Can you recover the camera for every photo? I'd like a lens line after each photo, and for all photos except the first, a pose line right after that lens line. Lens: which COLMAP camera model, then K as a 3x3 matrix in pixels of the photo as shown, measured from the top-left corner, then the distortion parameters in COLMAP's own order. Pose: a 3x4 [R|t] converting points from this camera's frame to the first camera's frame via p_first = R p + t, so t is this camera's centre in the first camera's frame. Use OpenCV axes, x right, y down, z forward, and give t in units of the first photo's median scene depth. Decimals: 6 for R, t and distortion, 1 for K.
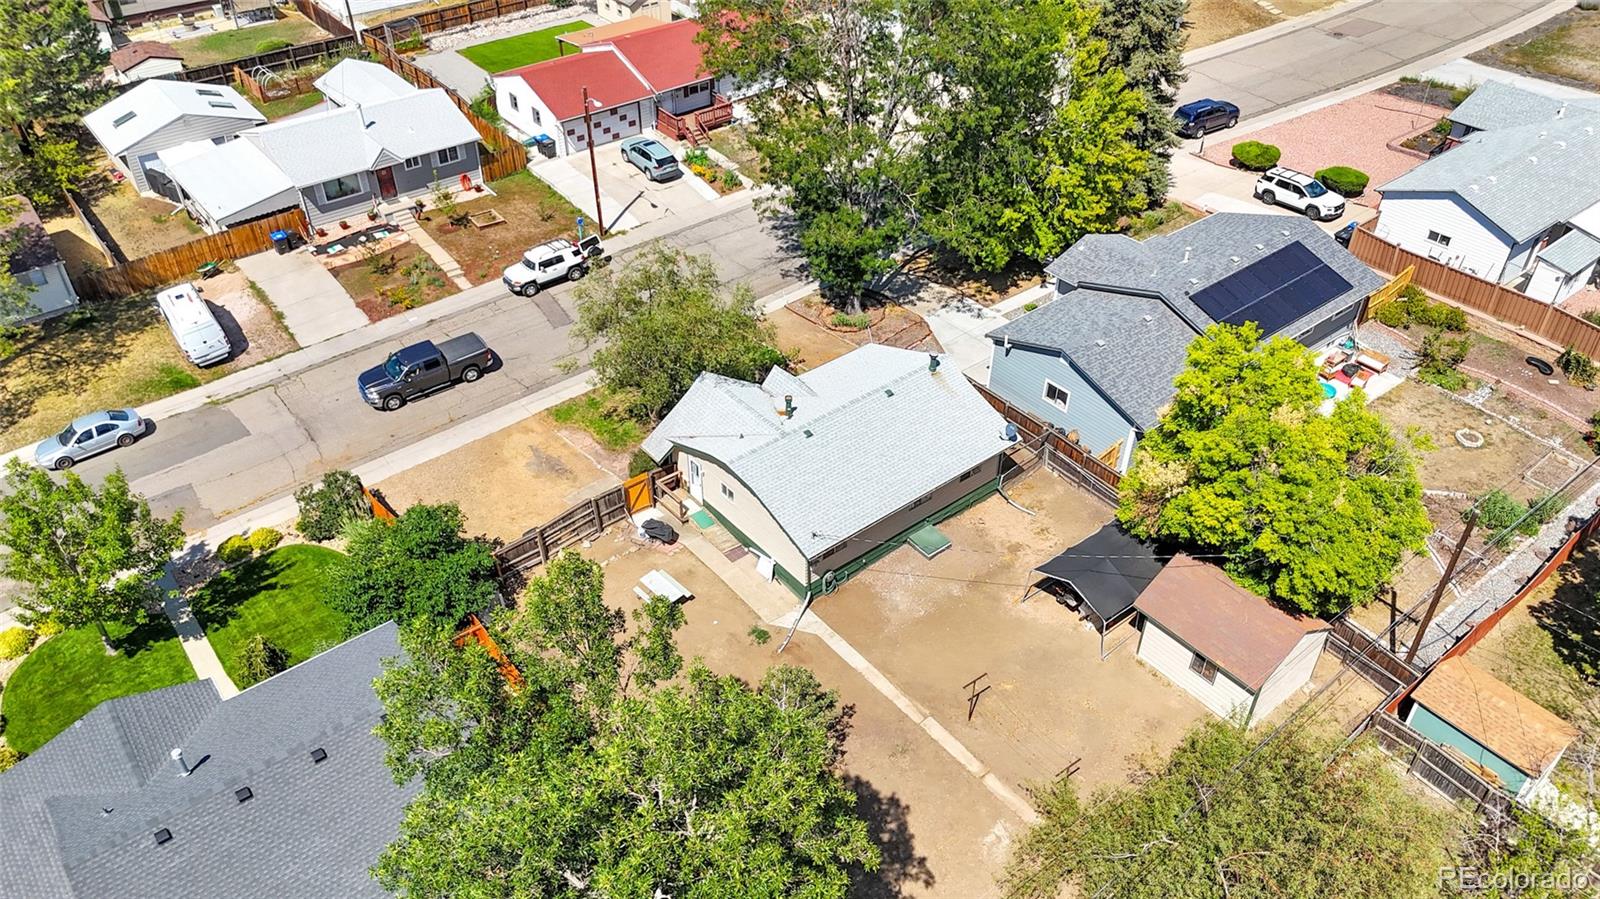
lens RADIAL K [[1192.6, 0, 800.0], [0, 1192.6, 449.5], [0, 0, 1]] dist [0.054796, -0.046667]
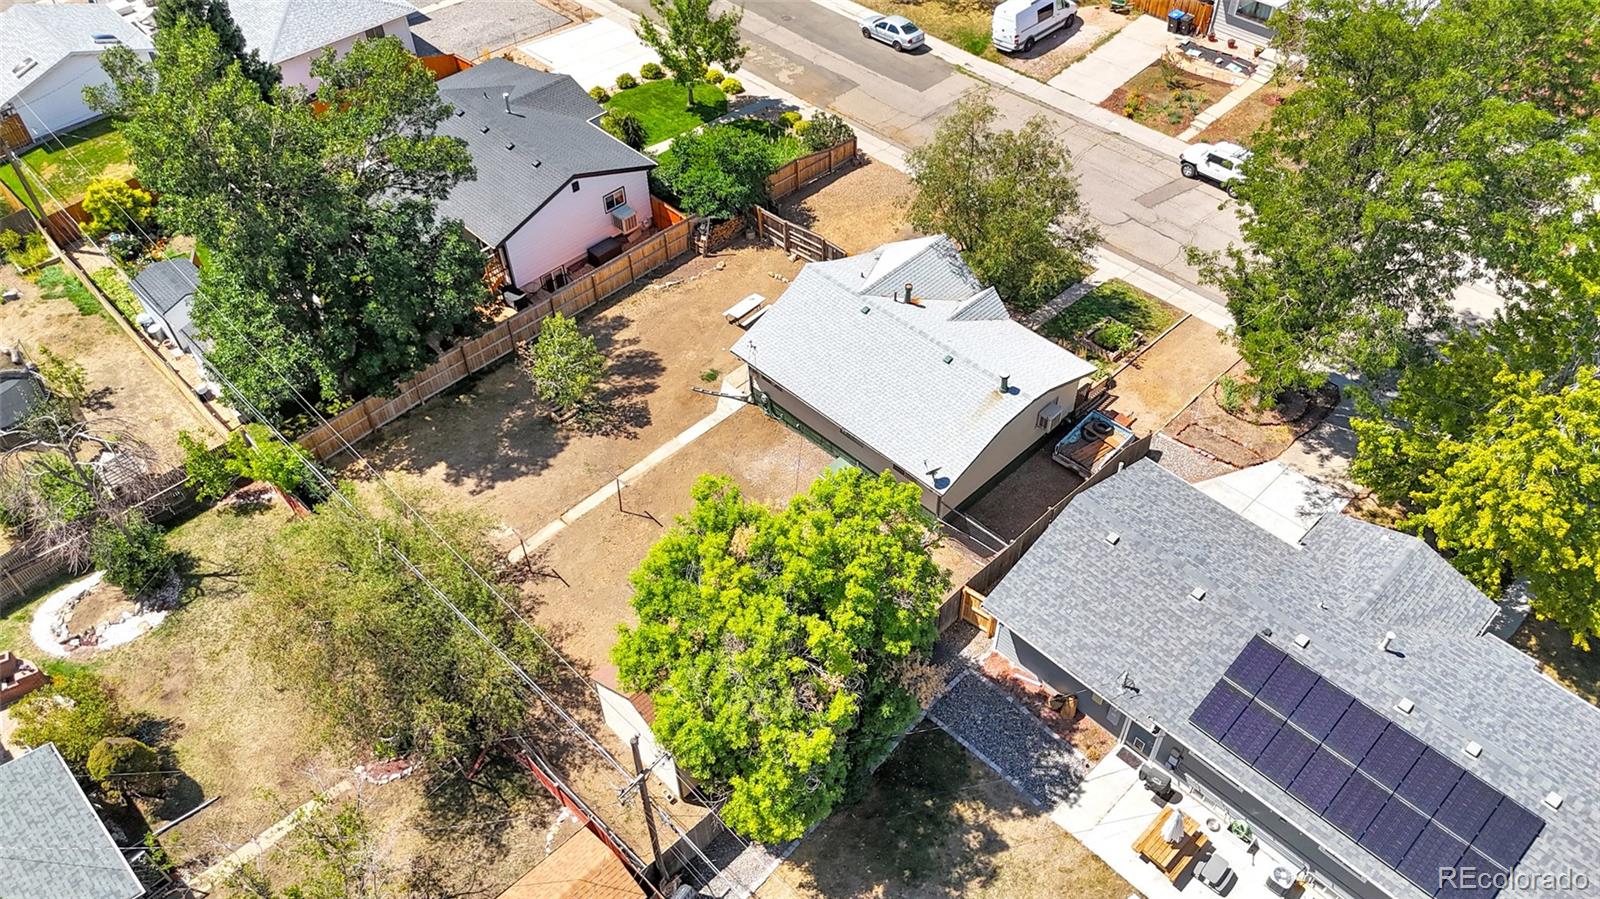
lens RADIAL K [[1150.3, 0, 792.7], [0, 1150.3, 479.5], [0, 0, 1]] dist [0.071274, -0.106918]
pose [[0.099163, 0.734763, -0.671036, 0.554285], [-0.599281, 0.582445, 0.549200, -0.311585], [0.794374, 0.347679, 0.498087, 0.368030]]
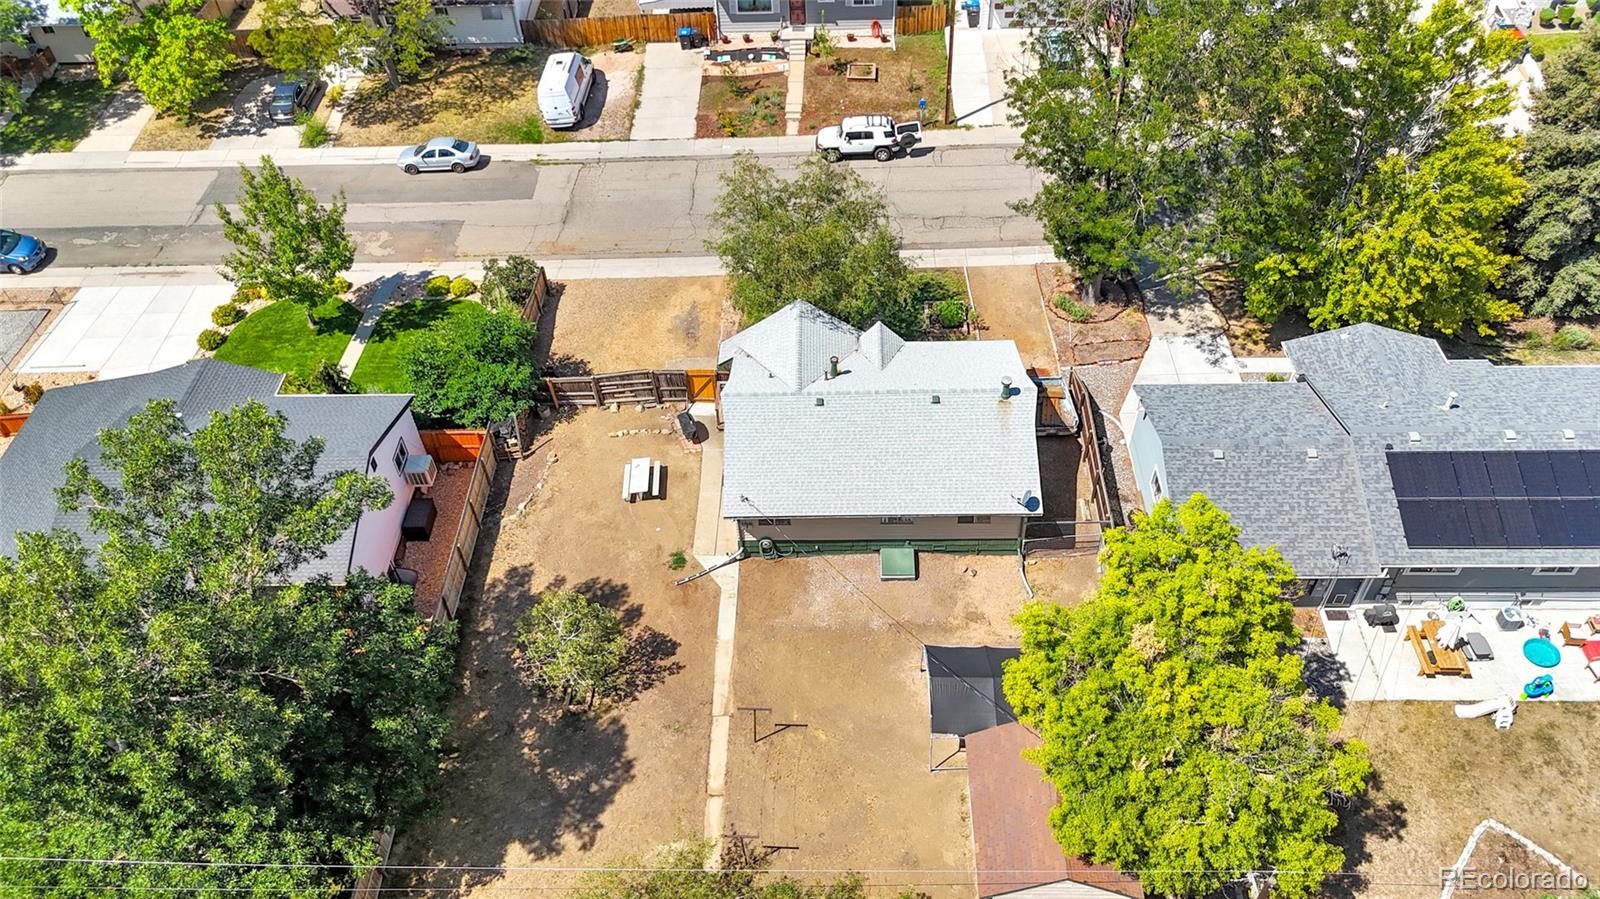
lens RADIAL K [[1192.6, 0, 800.0], [0, 1192.6, 449.5], [0, 0, 1]] dist [0.054796, -0.046667]
pose [[0.767944, 0.441636, -0.463918, 0.326589], [-0.367125, 0.896998, 0.246198, -0.149756], [0.524863, -0.018751, 0.850980, 0.131303]]
